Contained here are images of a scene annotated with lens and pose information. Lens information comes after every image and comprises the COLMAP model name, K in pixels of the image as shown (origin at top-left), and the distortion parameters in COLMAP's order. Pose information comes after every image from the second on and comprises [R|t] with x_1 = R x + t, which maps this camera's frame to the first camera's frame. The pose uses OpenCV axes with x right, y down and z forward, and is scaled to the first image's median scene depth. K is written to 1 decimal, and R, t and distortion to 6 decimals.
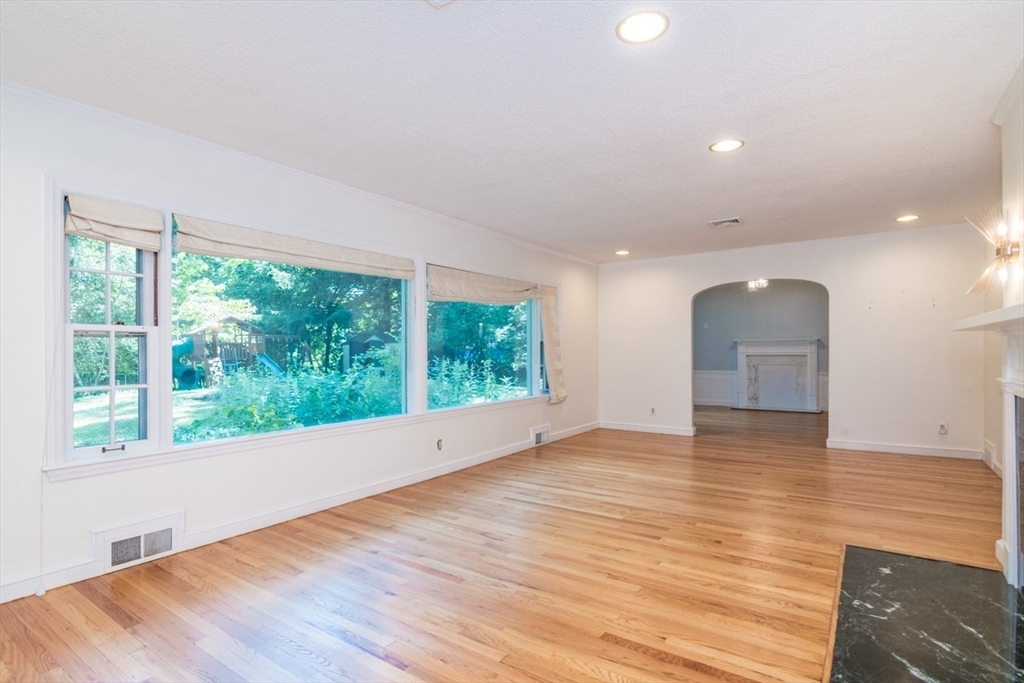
lens RADIAL K [[507.7, 0, 511.5], [0, 507.7, 345.7], [0, 0, 1]] dist [-0.016352, -0.001023]
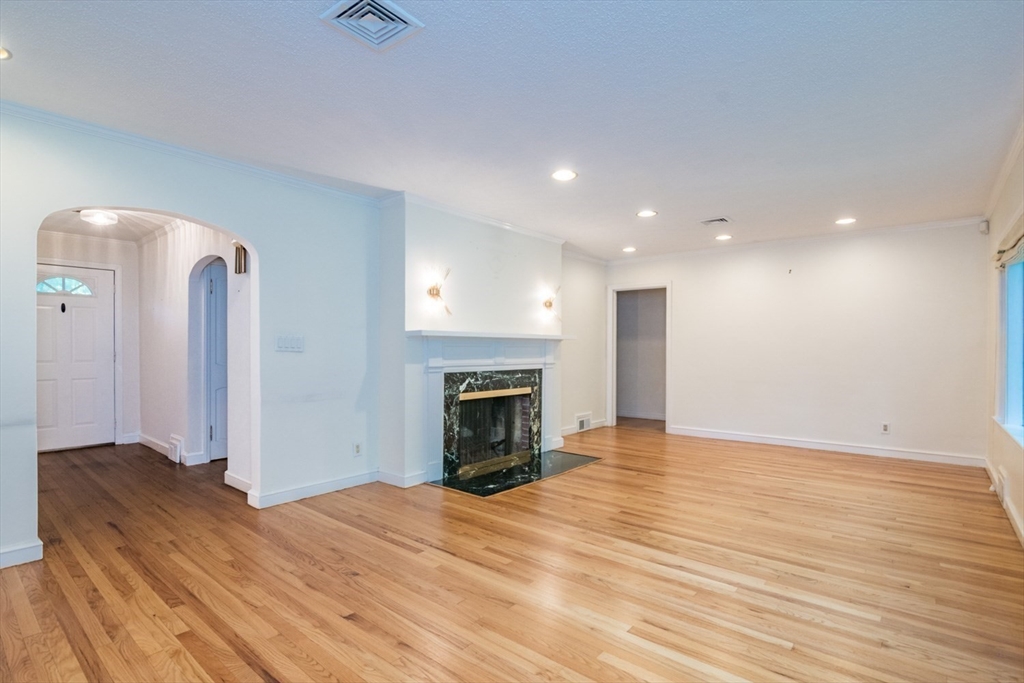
lens RADIAL K [[507.7, 0, 508.1], [0, 507.7, 344.4], [0, 0, 1]] dist [-0.016352, -0.001023]
pose [[-0.996195, 0.003251, 0.087095, 0.388909], [0.002570, 0.999965, -0.007931, -0.002564], [-0.087118, -0.007677, -0.996168, 1.909609]]
